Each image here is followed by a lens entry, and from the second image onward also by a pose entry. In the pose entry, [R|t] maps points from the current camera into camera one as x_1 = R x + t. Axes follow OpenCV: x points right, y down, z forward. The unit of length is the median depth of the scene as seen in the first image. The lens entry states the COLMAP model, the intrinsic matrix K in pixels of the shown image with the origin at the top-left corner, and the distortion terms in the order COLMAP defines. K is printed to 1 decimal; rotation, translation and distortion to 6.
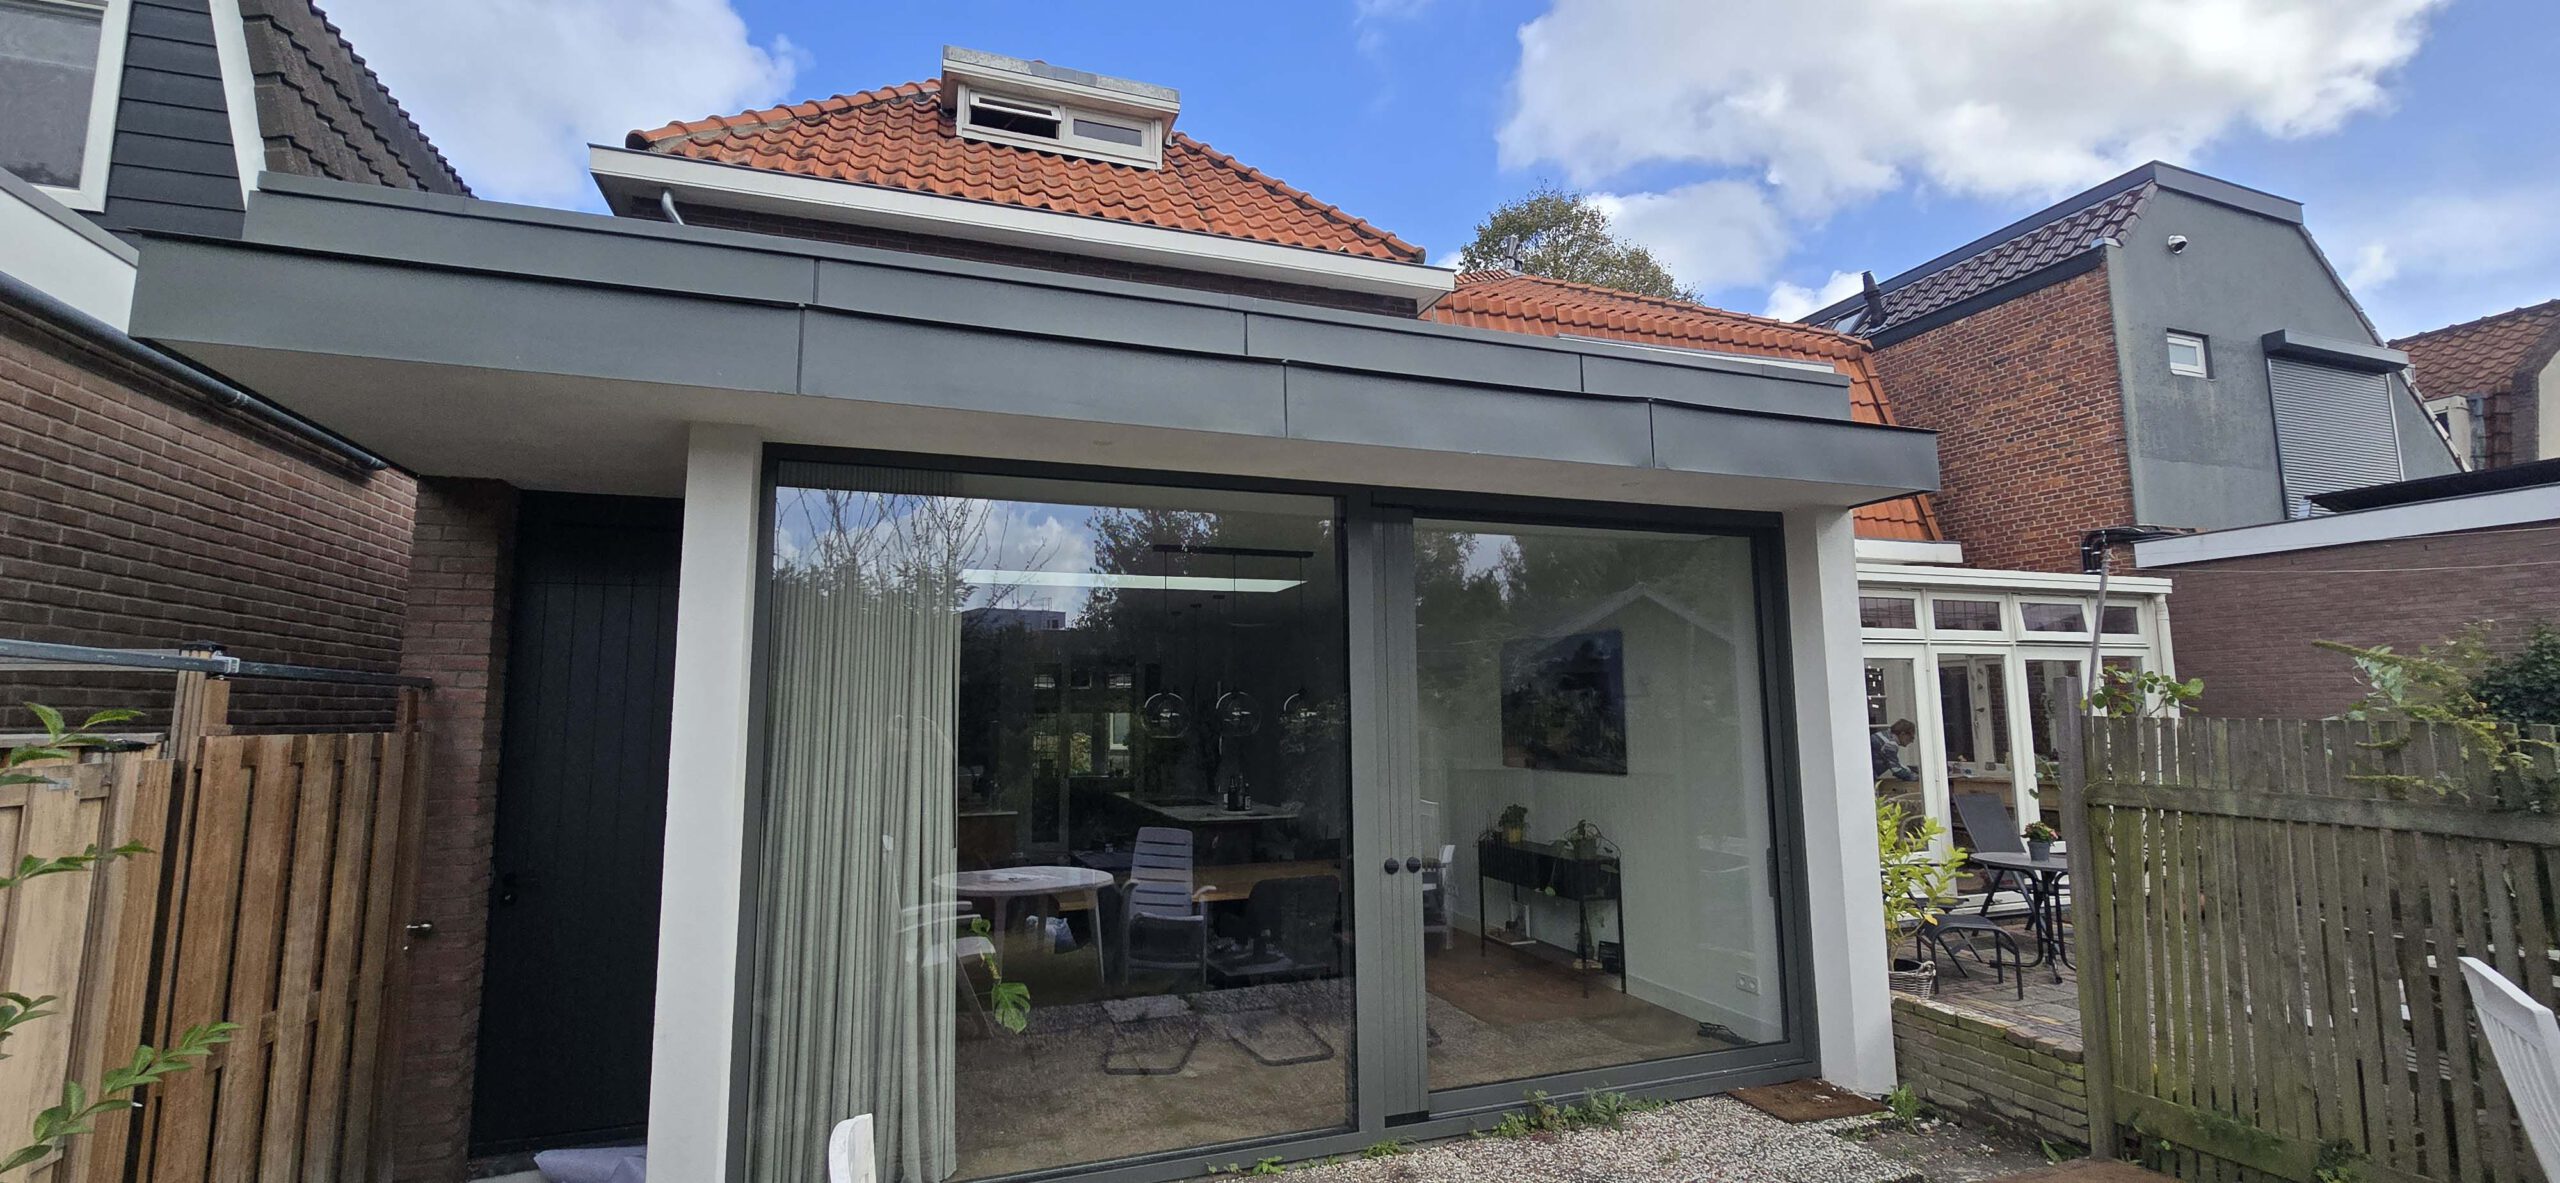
lens RADIAL K [[1063.1, 0, 1274.3], [0, 1063.1, 578.0], [0, 0, 1]] dist [-0.008811, 0.003201]
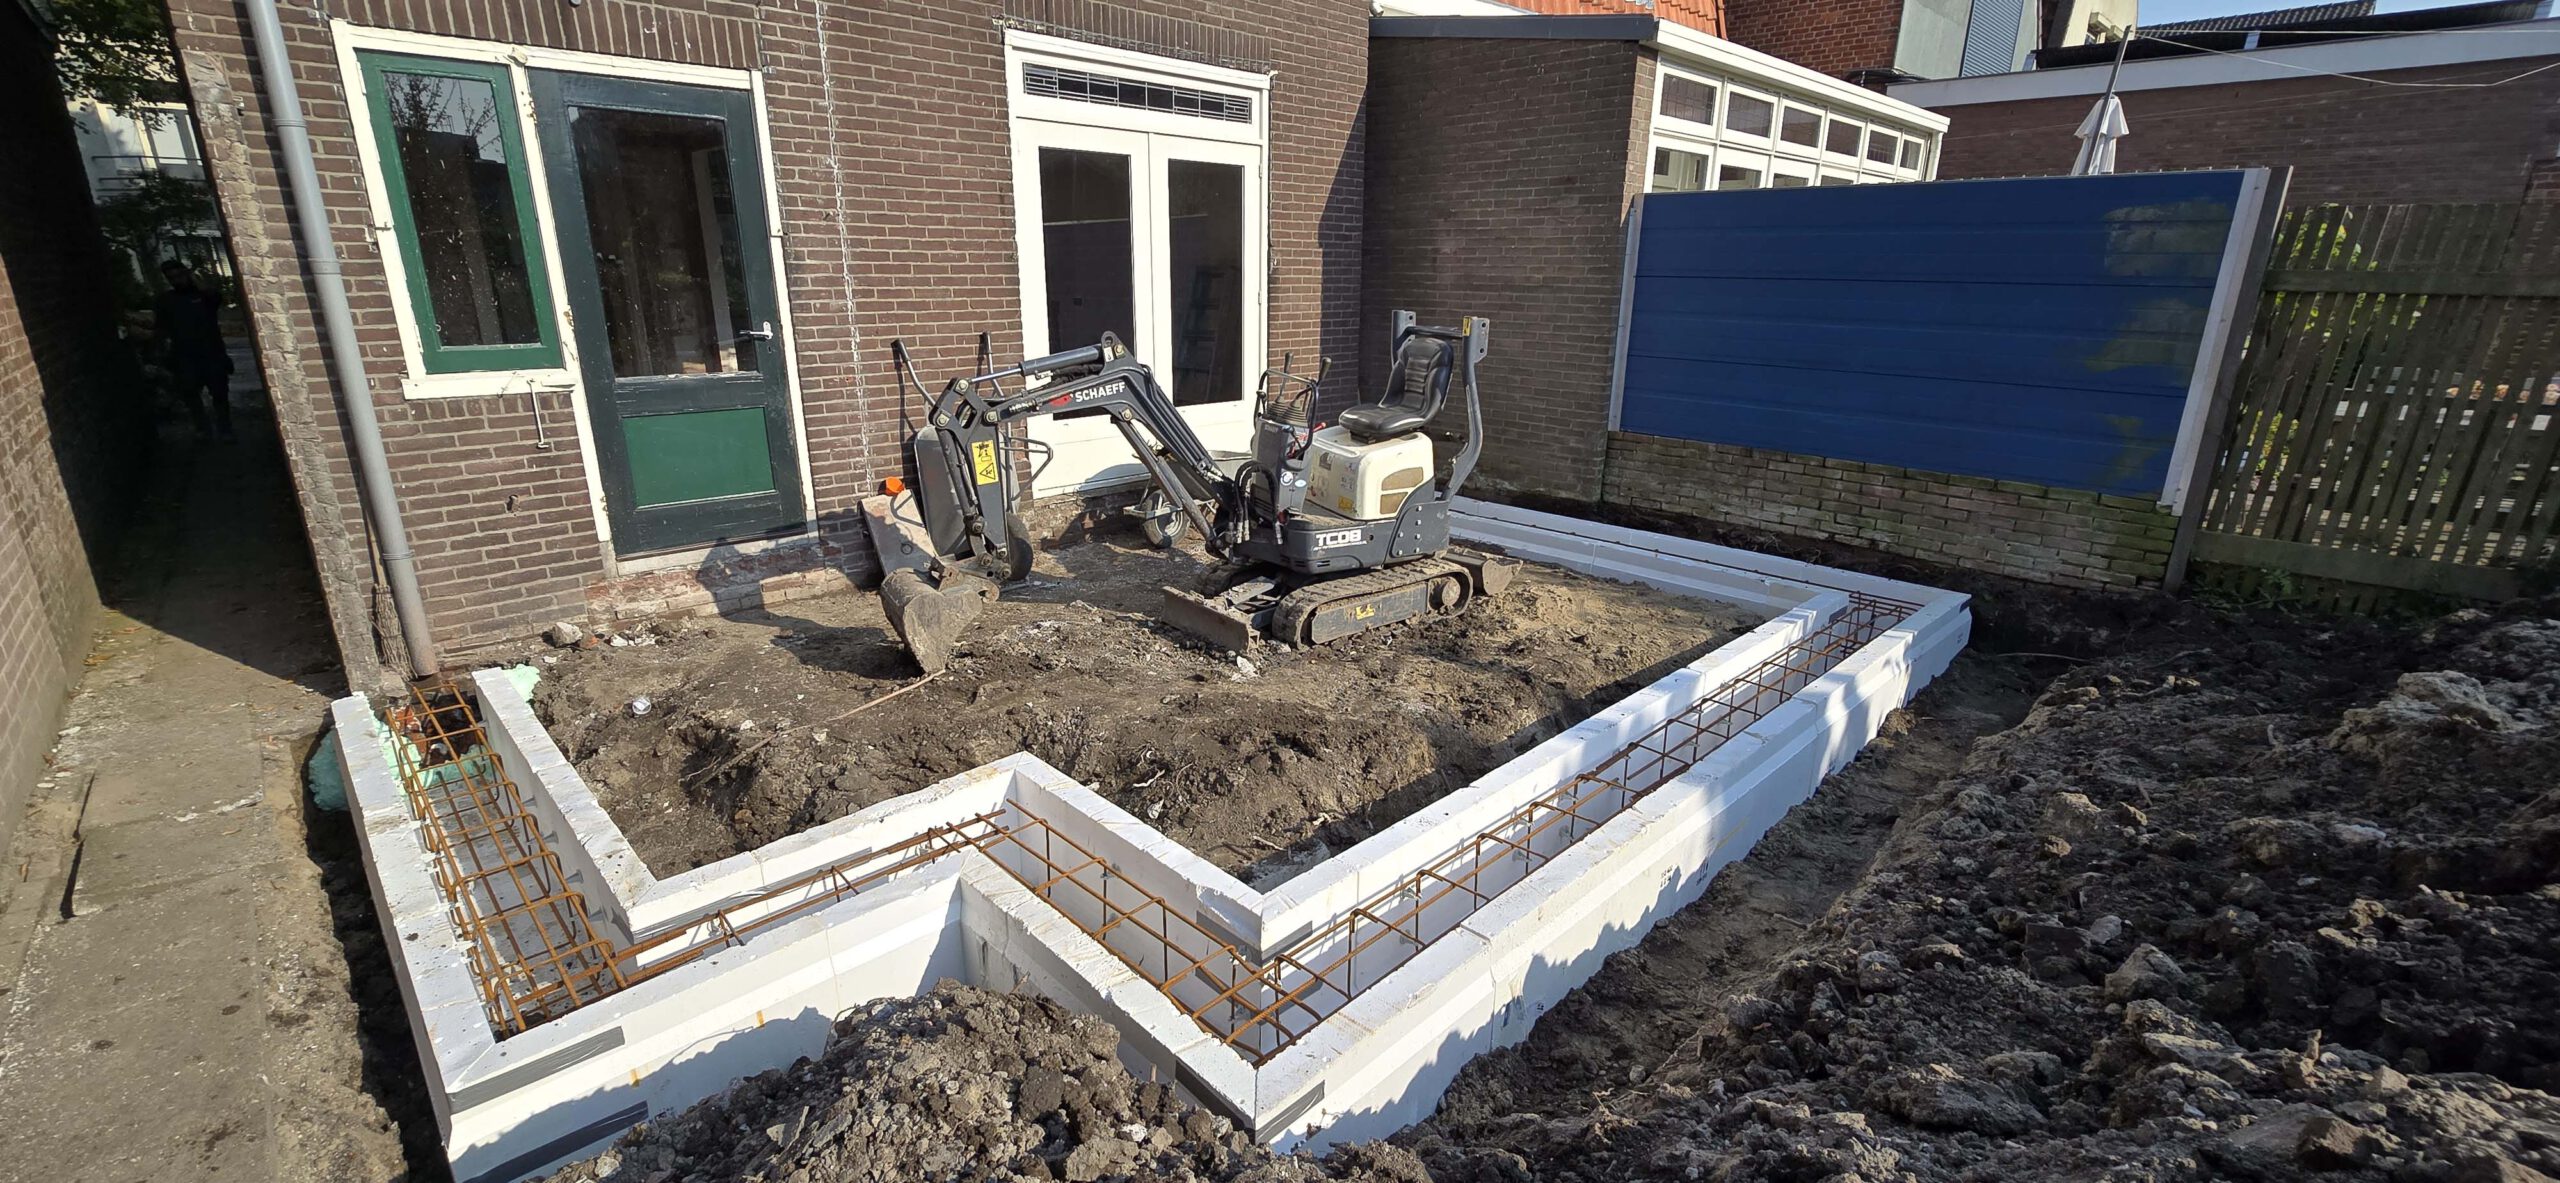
lens RADIAL K [[1063.1, 0, 1269.0], [0, 1063.1, 589.9], [0, 0, 1]] dist [-0.008811, 0.003201]
pose [[0.903897, -0.107687, 0.413973, -0.313580], [-0.072305, 0.915399, 0.396000, 0.065036], [-0.421595, -0.387876, 0.819640, 0.194717]]
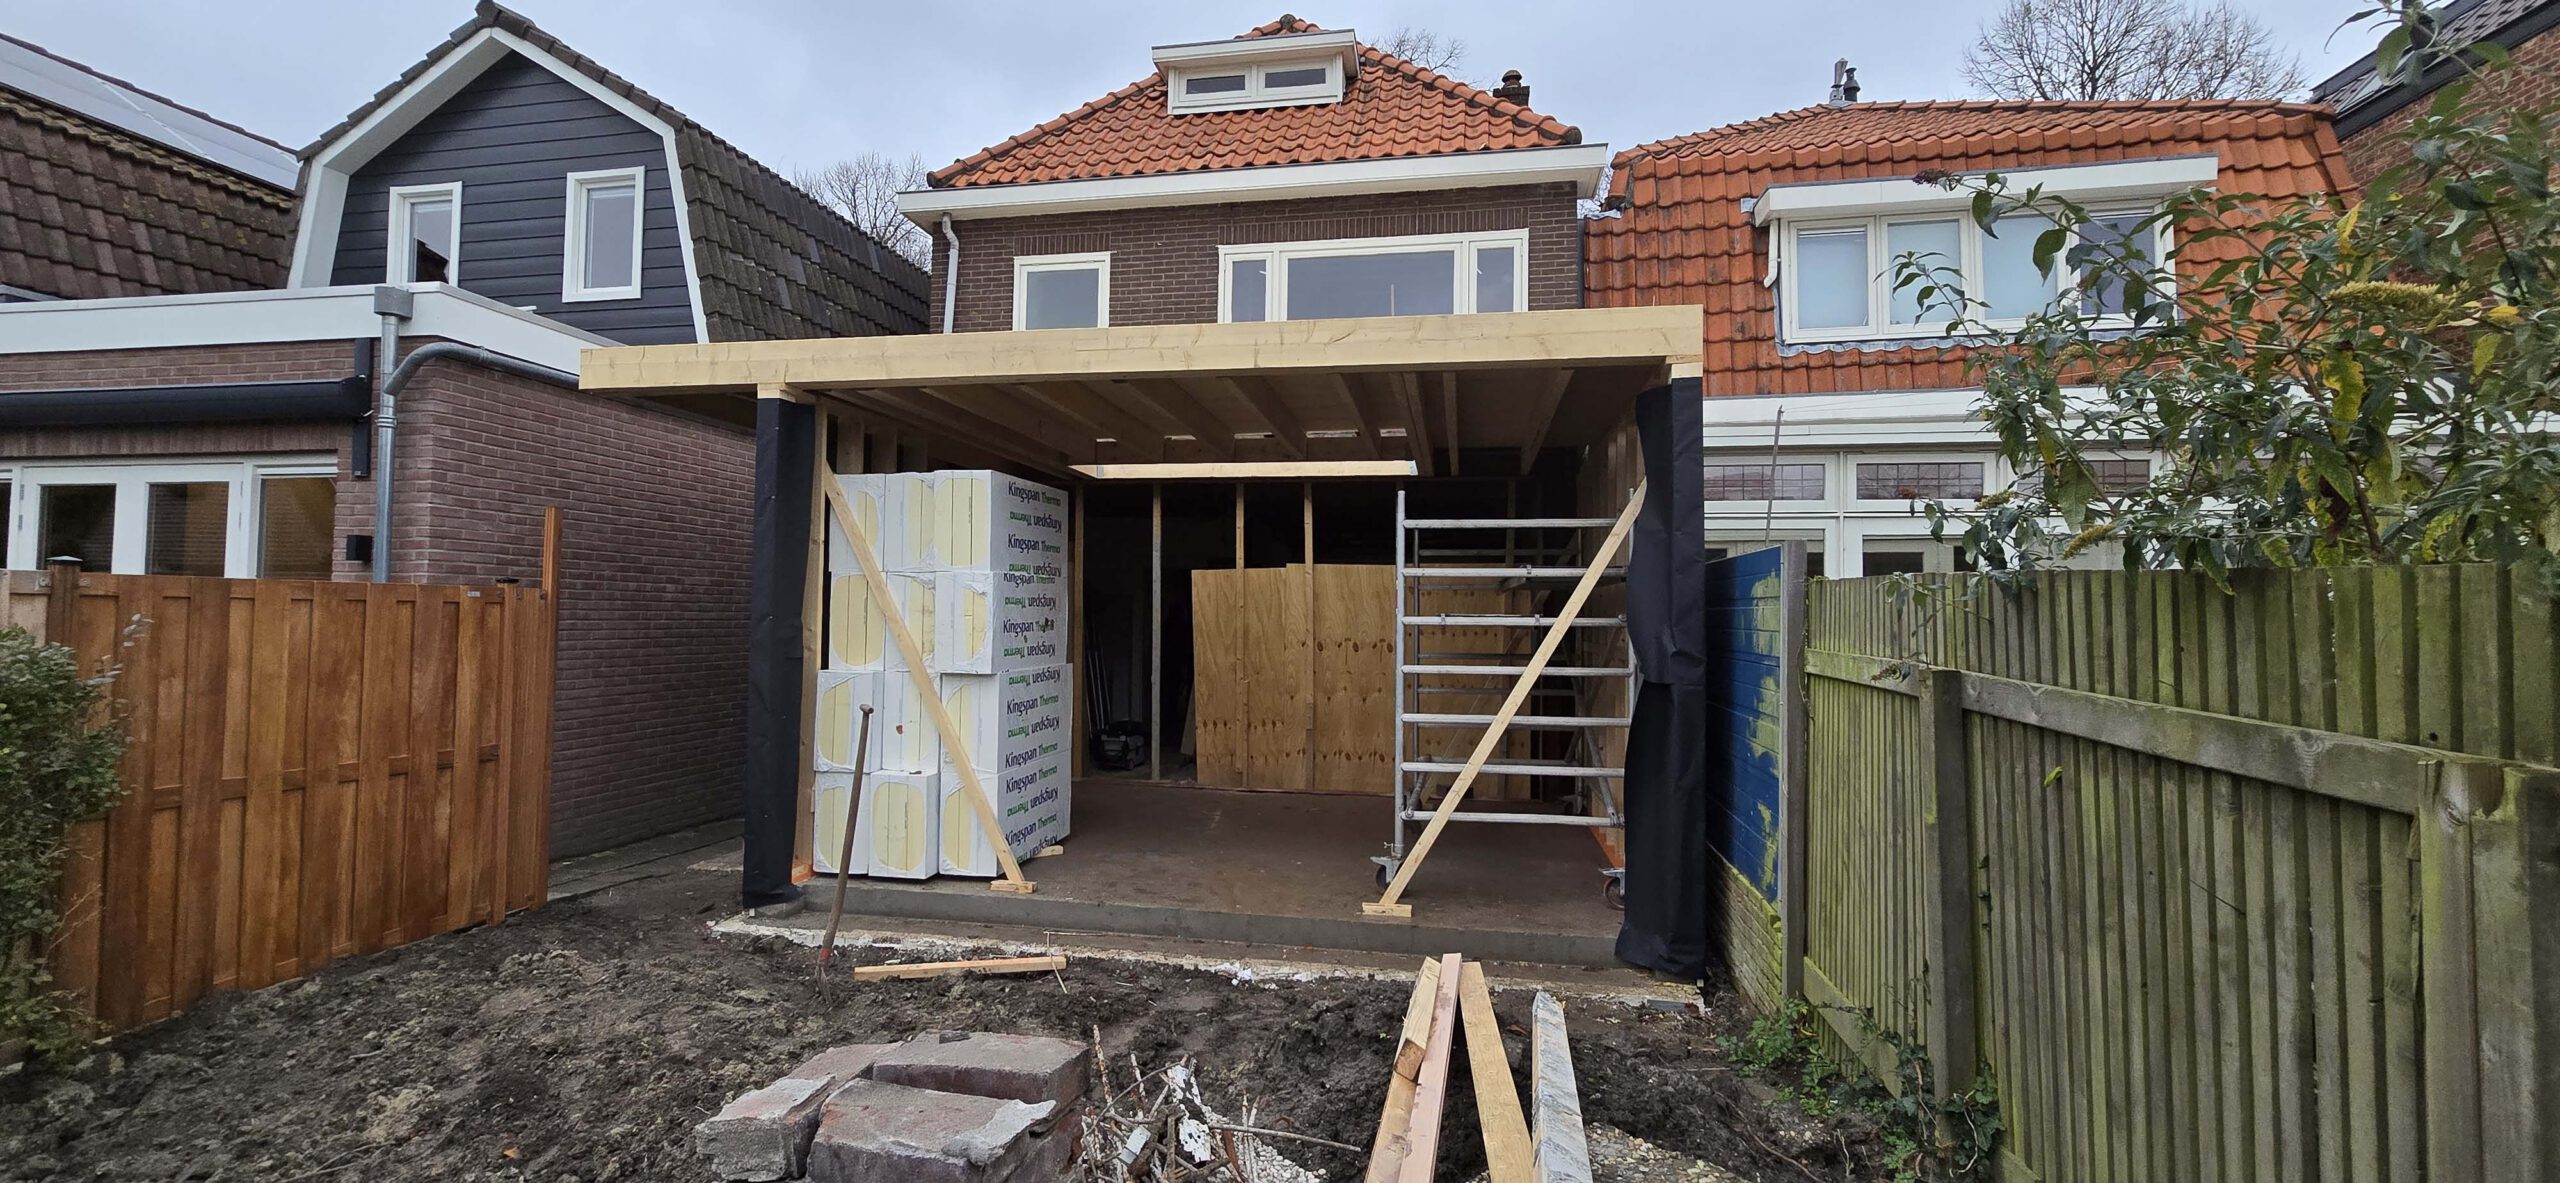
lens RADIAL K [[1063.1, 0, 1265.3], [0, 1063.1, 584.4], [0, 0, 1]] dist [-0.008811, 0.003201]
pose [[0.865942, 0.002893, -0.500136, 0.393309], [0.044337, 0.995602, 0.082523, 0.017297], [0.498175, -0.093635, 0.862006, -0.030053]]
